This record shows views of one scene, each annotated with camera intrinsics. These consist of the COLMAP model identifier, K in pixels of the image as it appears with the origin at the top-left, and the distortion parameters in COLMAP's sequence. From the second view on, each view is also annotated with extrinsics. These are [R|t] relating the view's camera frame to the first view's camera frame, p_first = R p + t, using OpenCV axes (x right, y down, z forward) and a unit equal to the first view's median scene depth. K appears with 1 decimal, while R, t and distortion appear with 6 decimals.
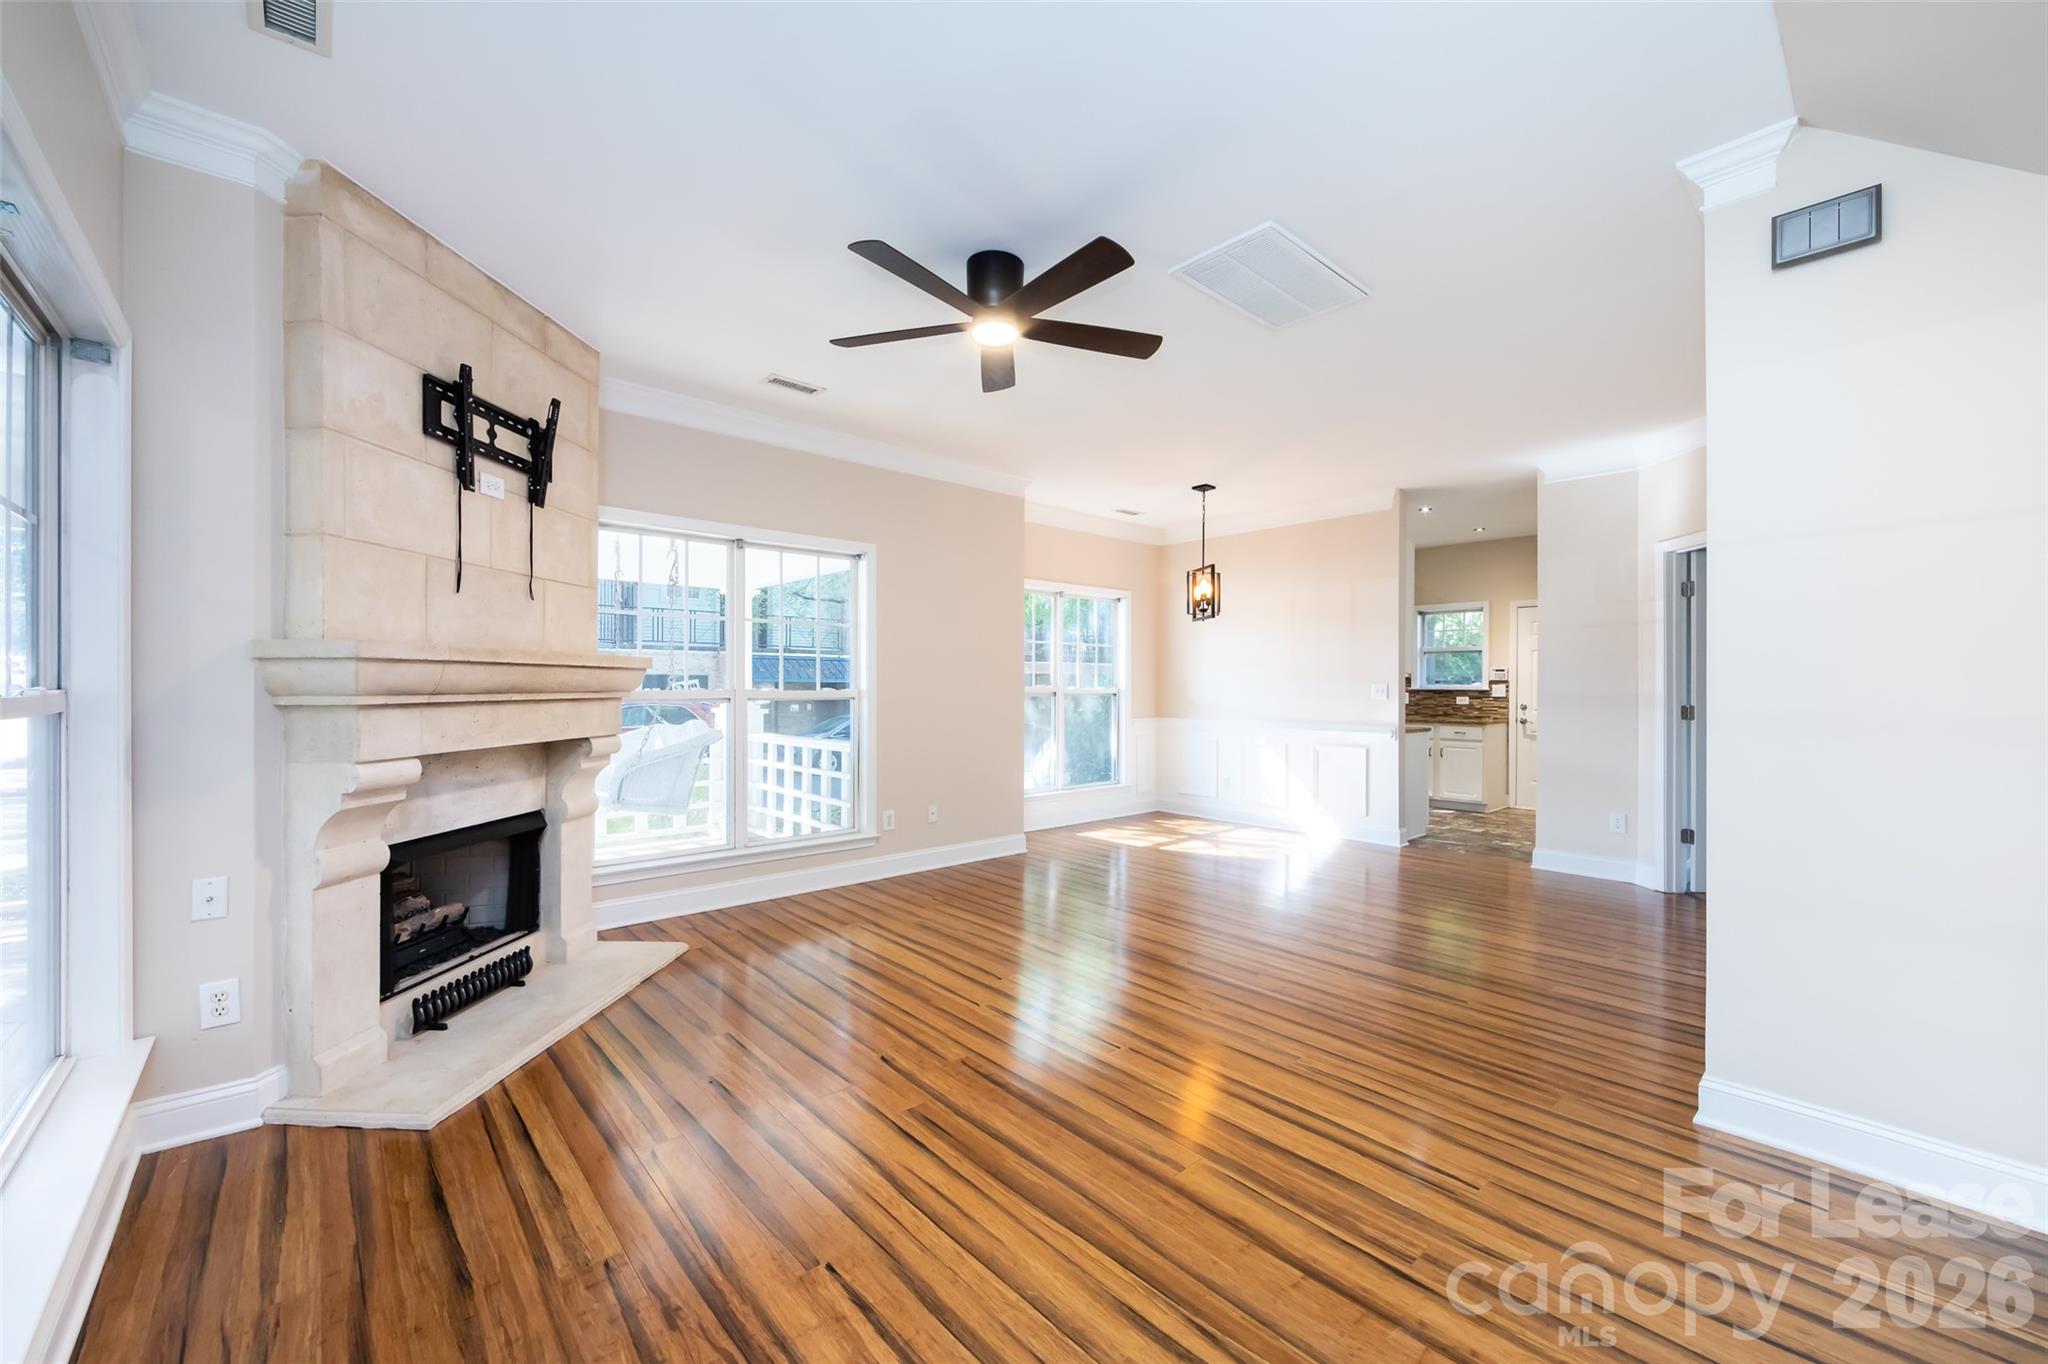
lens RADIAL K [[803.7, 0, 1020.1], [0, 803.7, 678.0], [0, 0, 1]] dist [-0.004454, -0.000472]
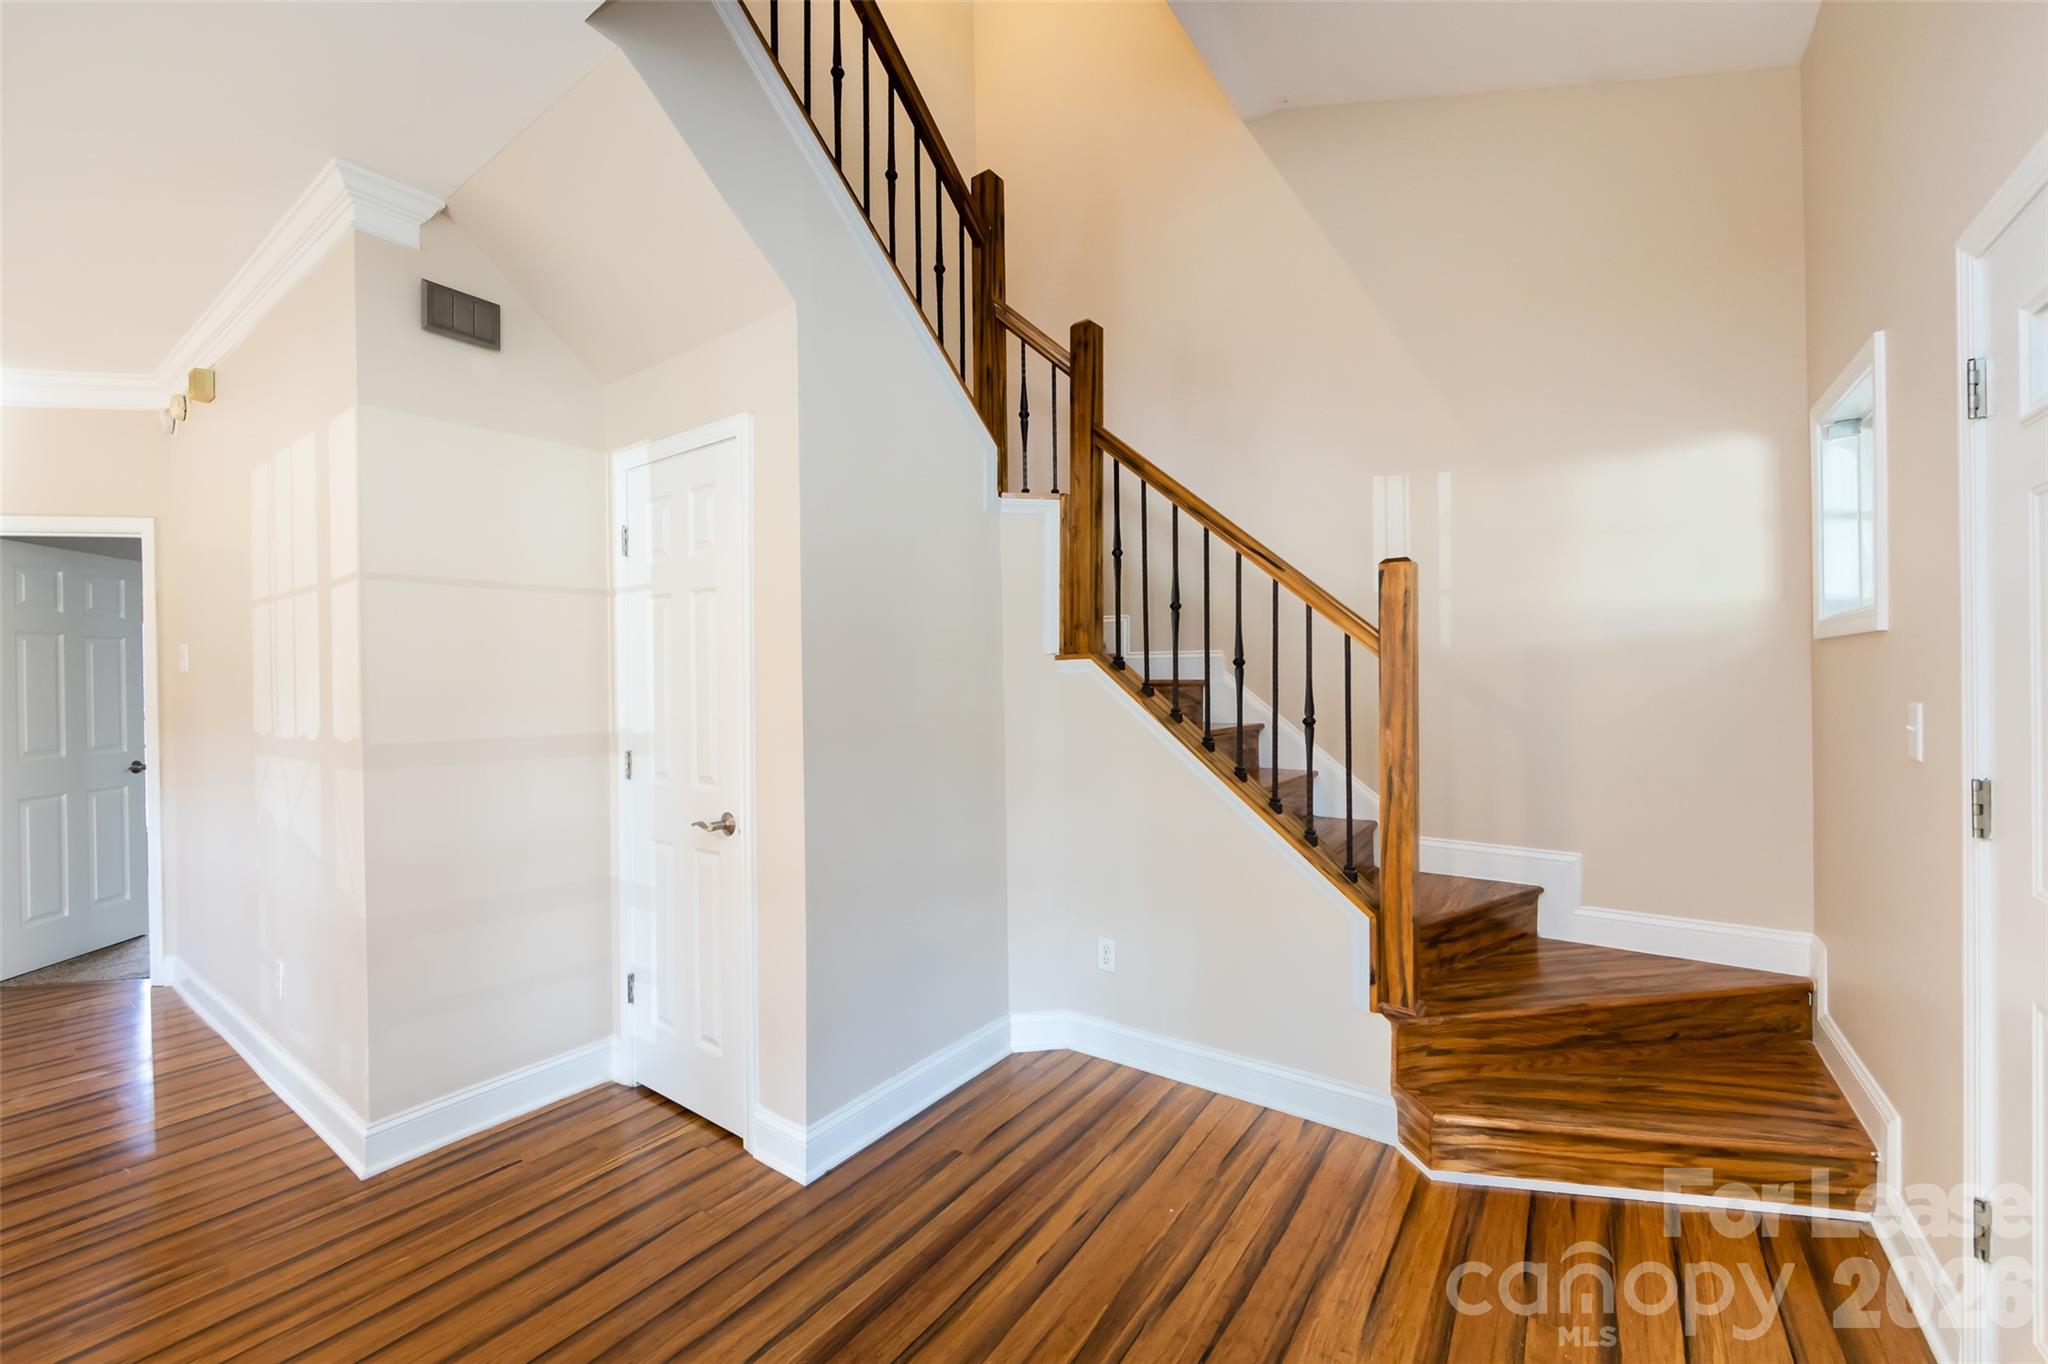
lens RADIAL K [[803.7, 0, 1031.2], [0, 803.7, 685.3], [0, 0, 1]] dist [-0.004454, -0.000472]
pose [[-0.235809, -0.004401, 0.971790, -0.081485], [0.003261, 0.999981, 0.005320, -0.010891], [-0.971794, 0.004424, -0.235790, 0.135432]]
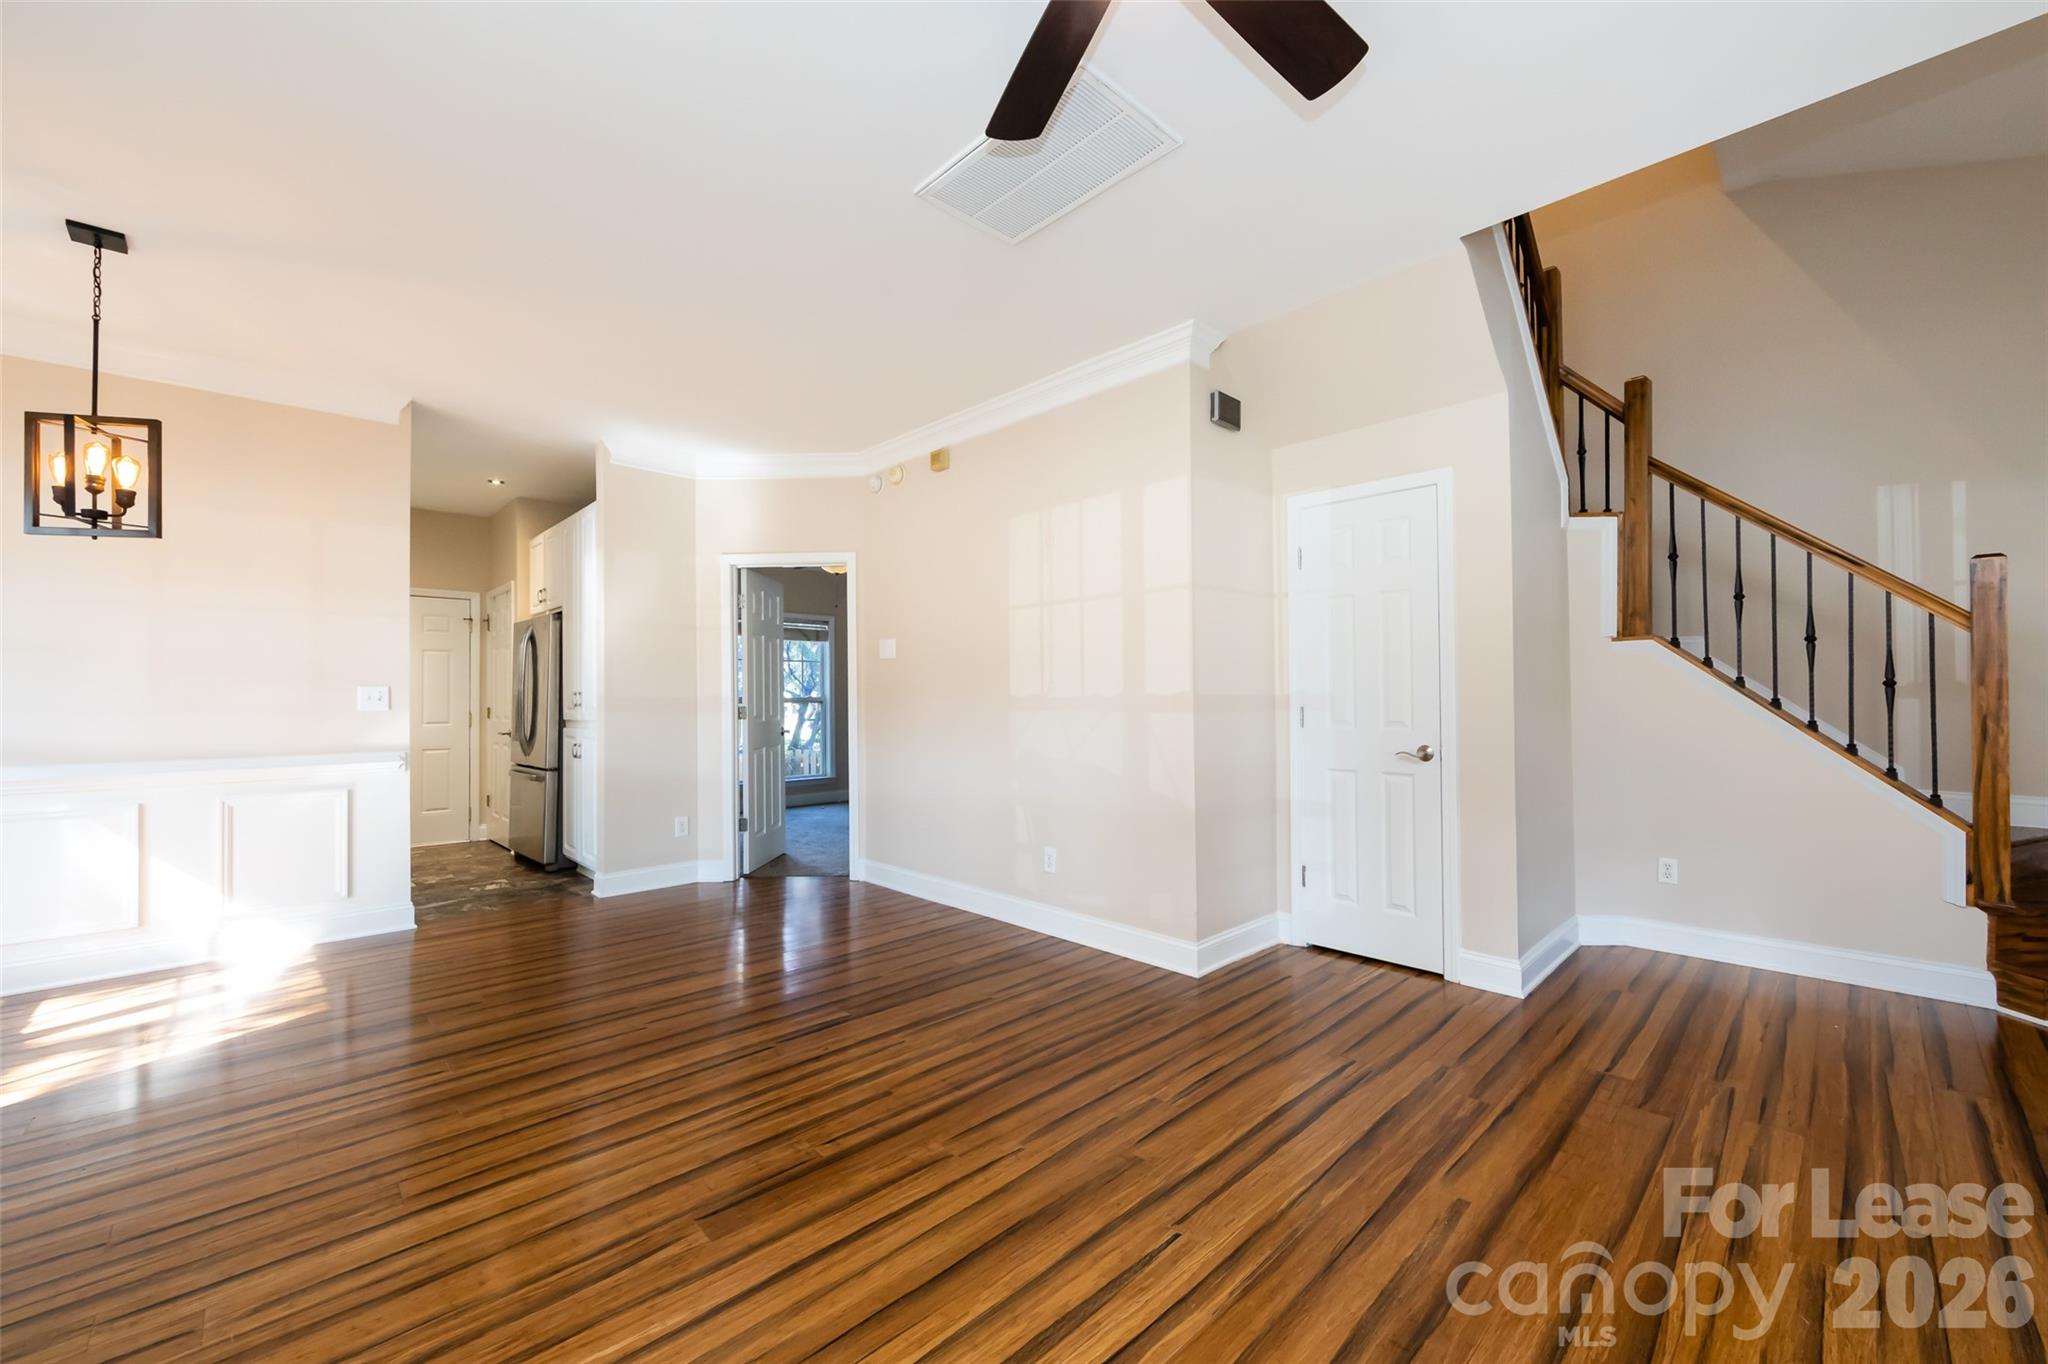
lens RADIAL K [[803.7, 0, 1023.4], [0, 803.7, 688.7], [0, 0, 1]] dist [-0.004454, -0.000472]
pose [[-0.047382, 0.007237, 0.998851, -0.186630], [0.001528, 0.999973, -0.007173, 0.011489], [-0.998876, 0.001186, -0.047392, 0.422746]]
